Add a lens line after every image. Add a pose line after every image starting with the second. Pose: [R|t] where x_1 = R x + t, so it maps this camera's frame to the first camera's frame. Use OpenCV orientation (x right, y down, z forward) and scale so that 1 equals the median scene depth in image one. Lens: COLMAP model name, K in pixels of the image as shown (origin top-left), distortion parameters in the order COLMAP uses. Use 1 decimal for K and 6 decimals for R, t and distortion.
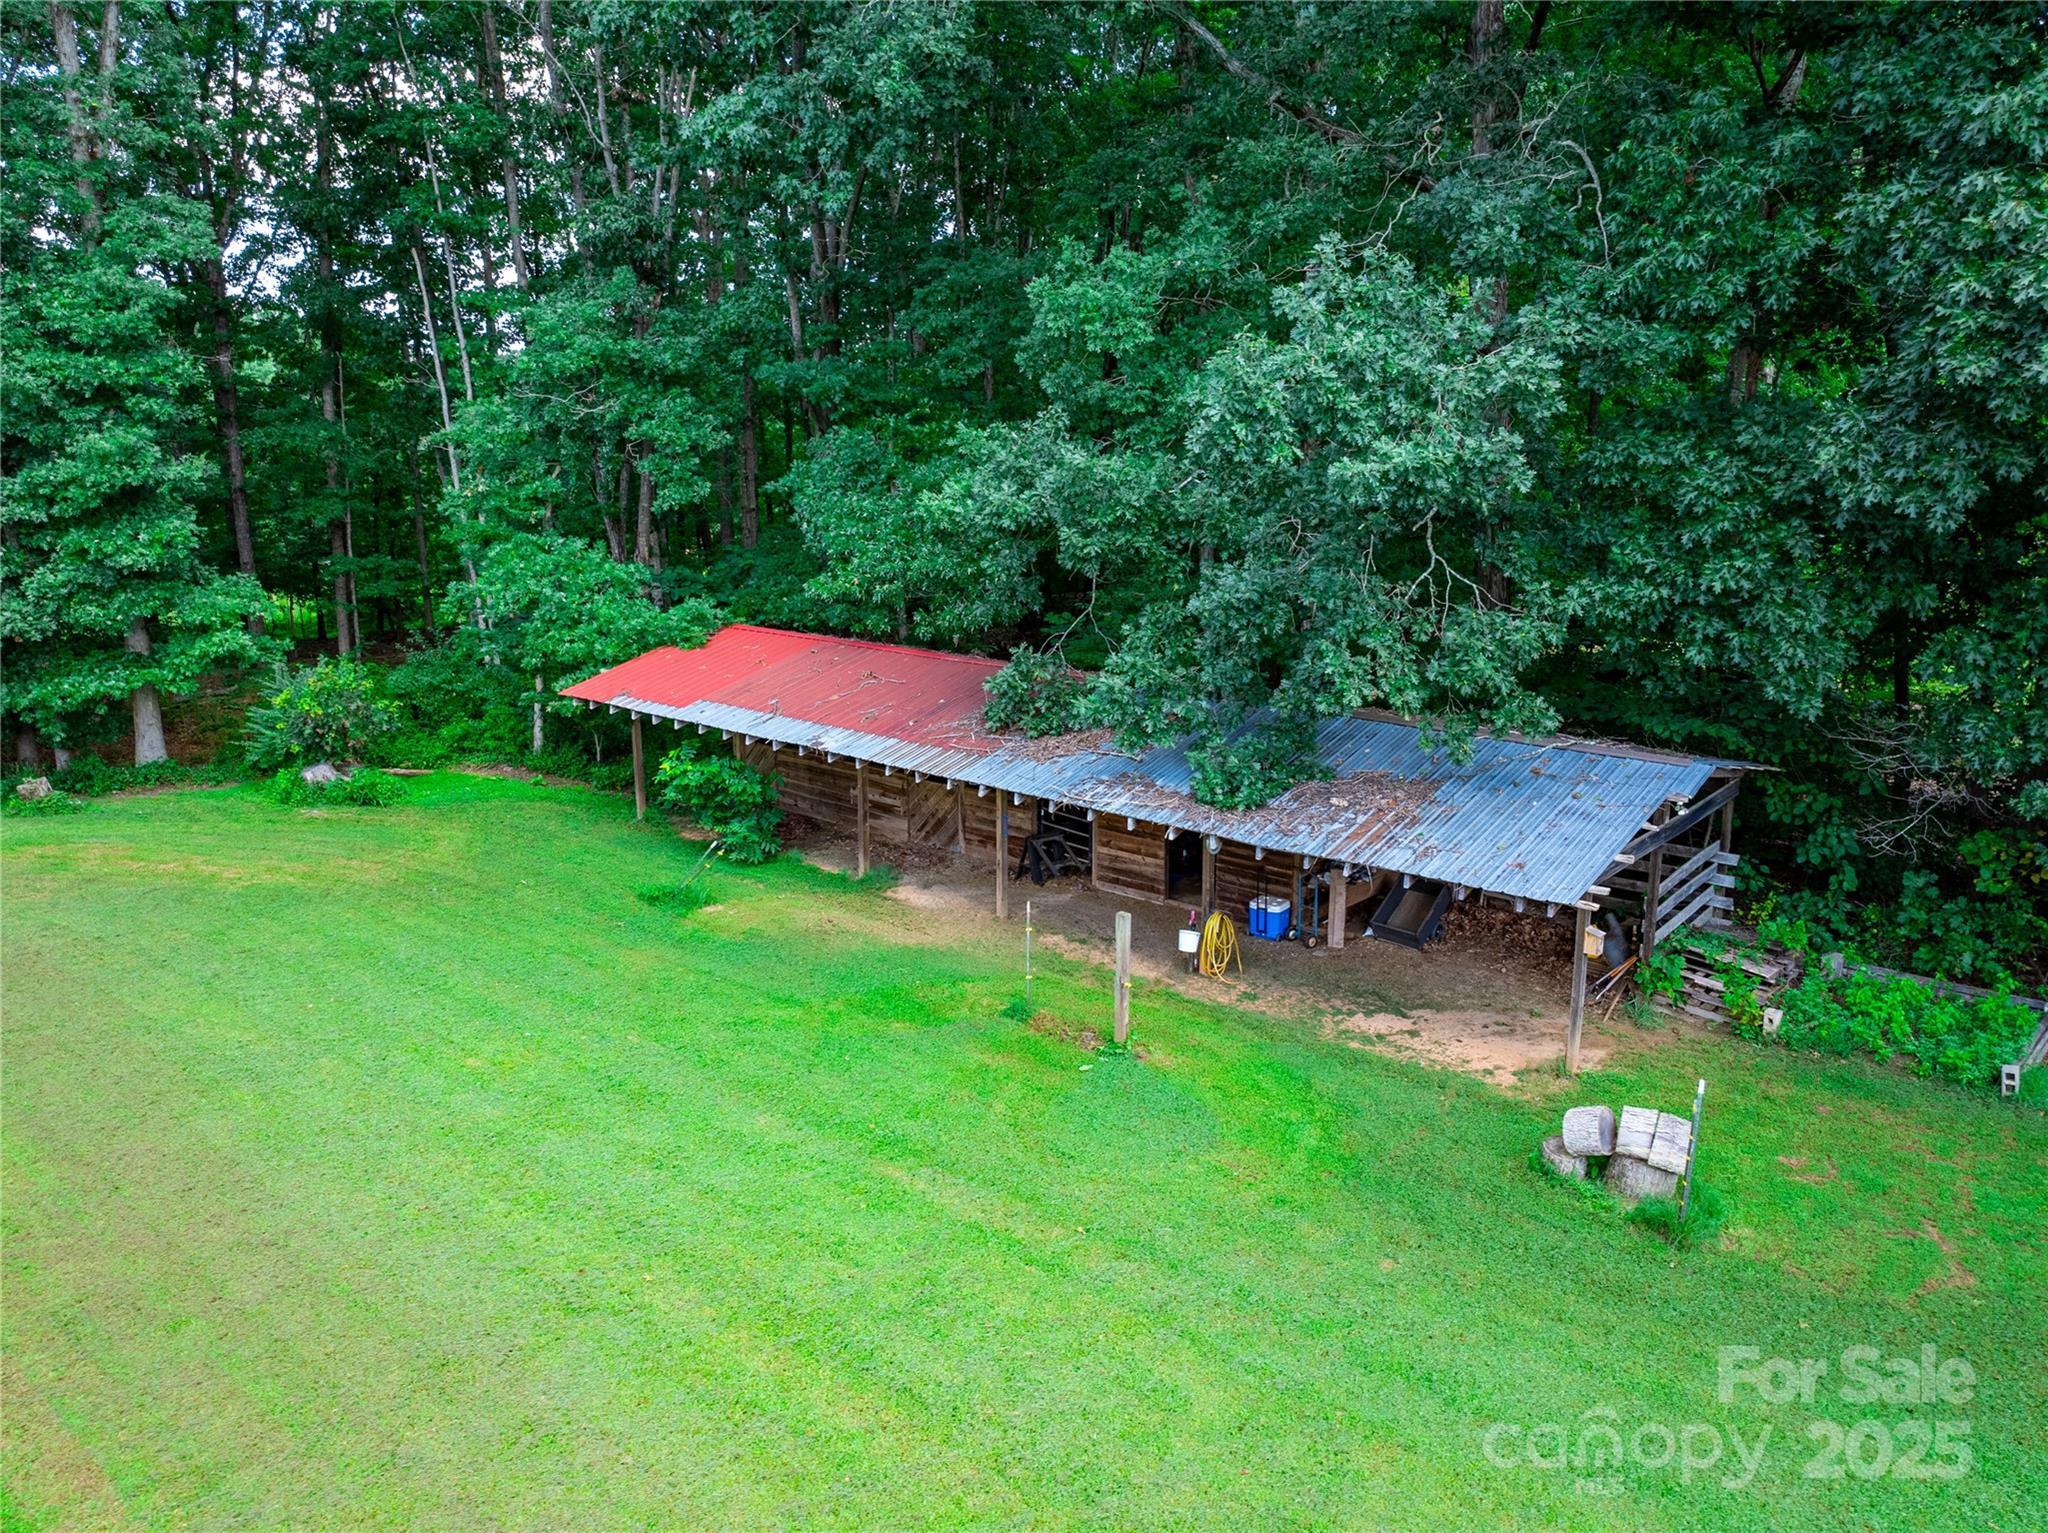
lens RADIAL K [[1461.9, 0, 1030.1], [0, 1461.9, 766.0], [0, 0, 1]] dist [-0.034158, -0.006025]
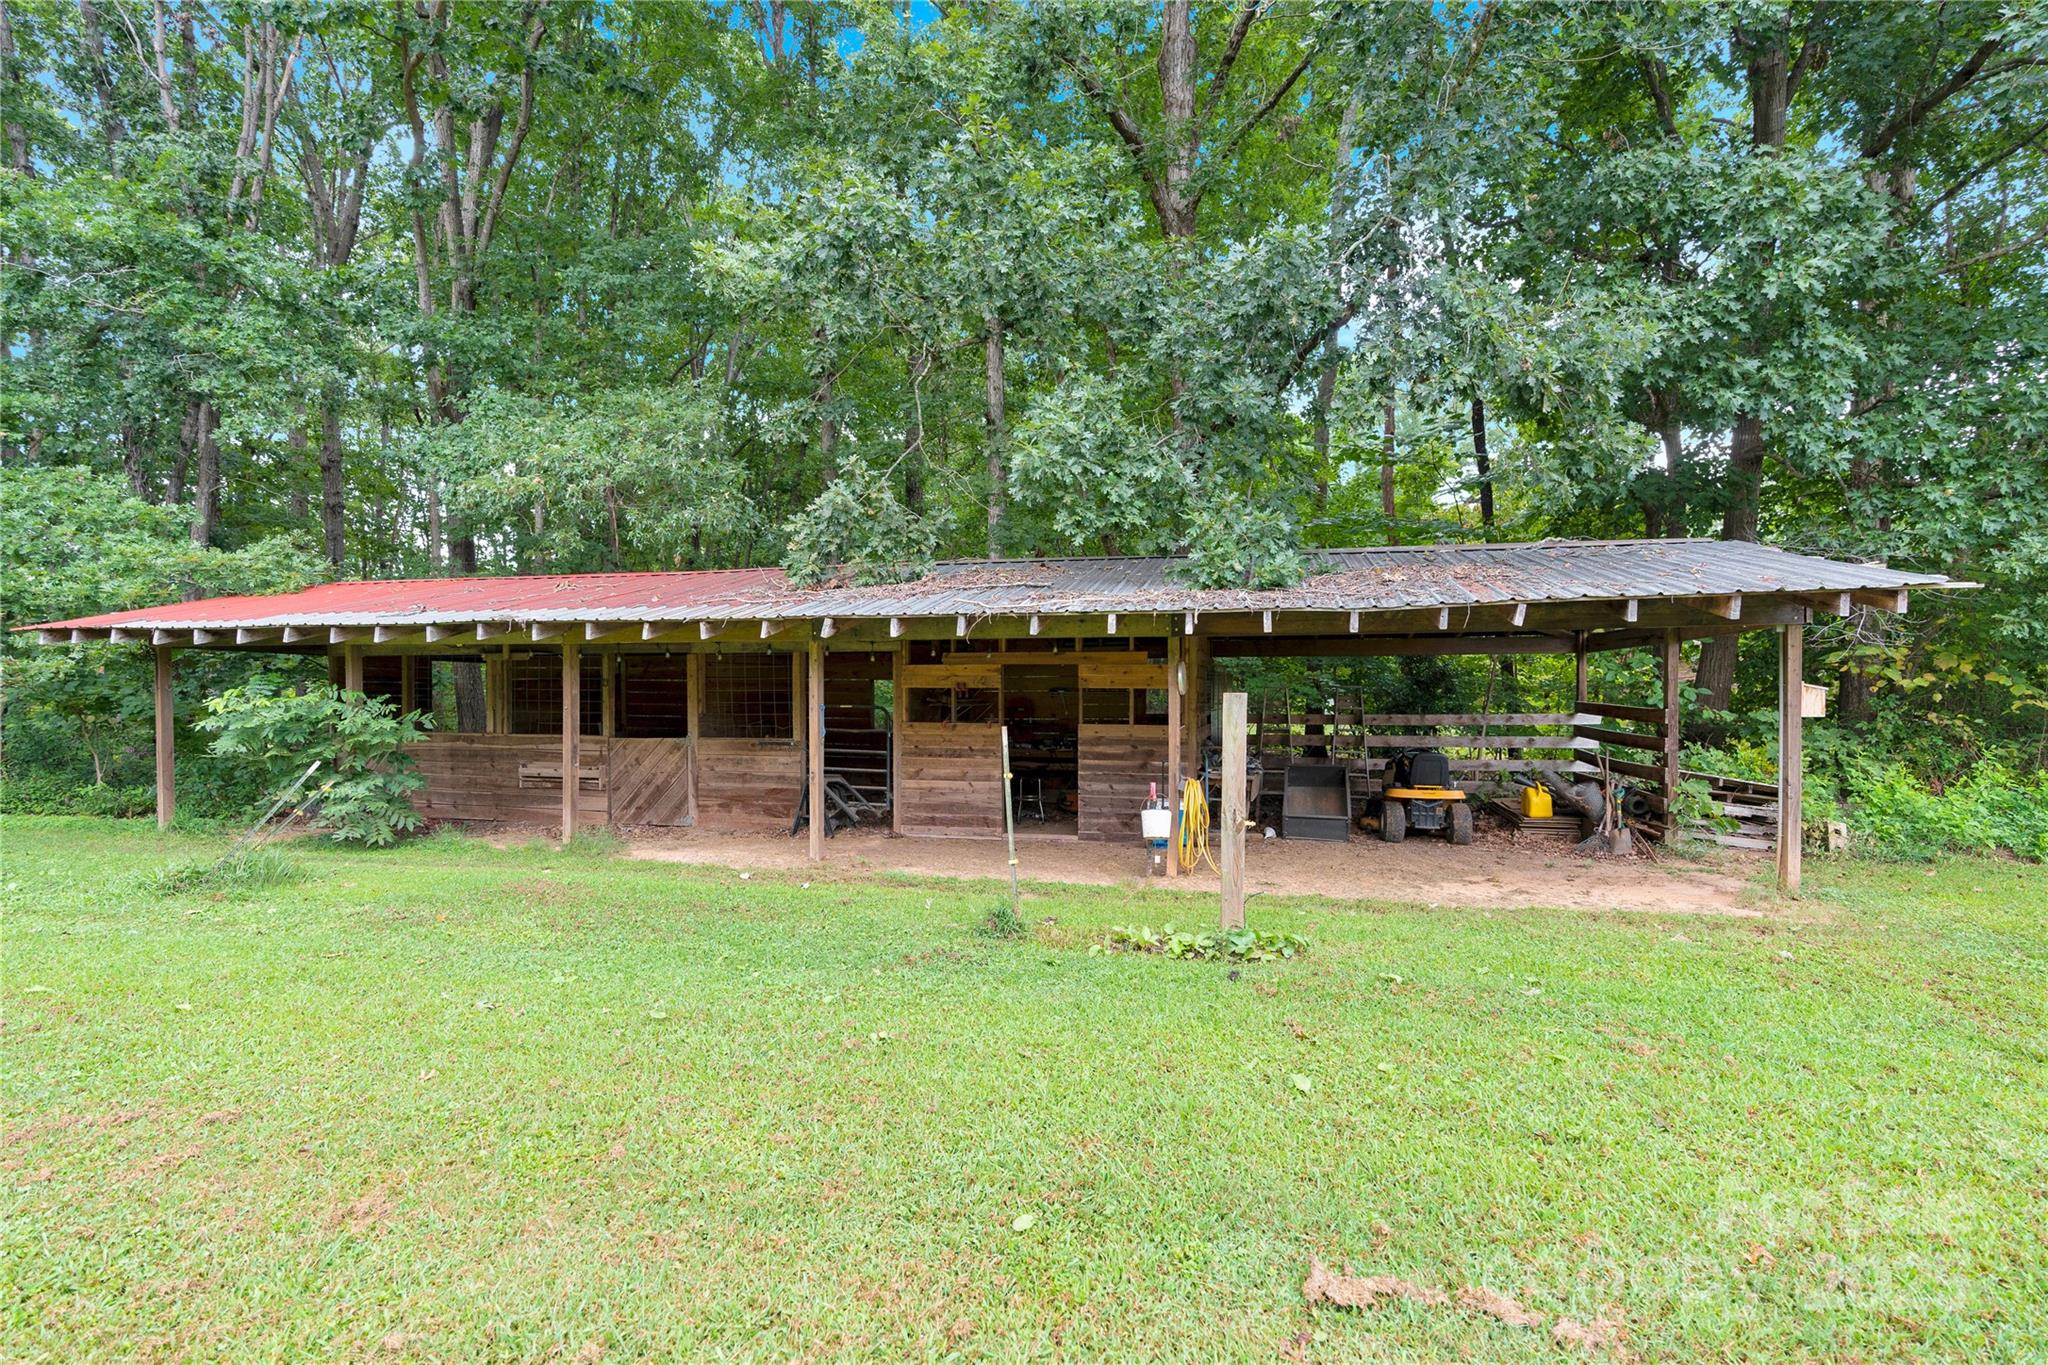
lens RADIAL K [[964.3, 0, 1015.3], [0, 964.3, 689.4], [0, 0, 1]] dist [-0.003153, 0.002116]
pose [[0.903242, 0.005383, 0.429099, -0.115530], [0.094365, 0.972955, -0.210842, 0.116352], [-0.418629, 0.230933, 0.878305, 0.482297]]
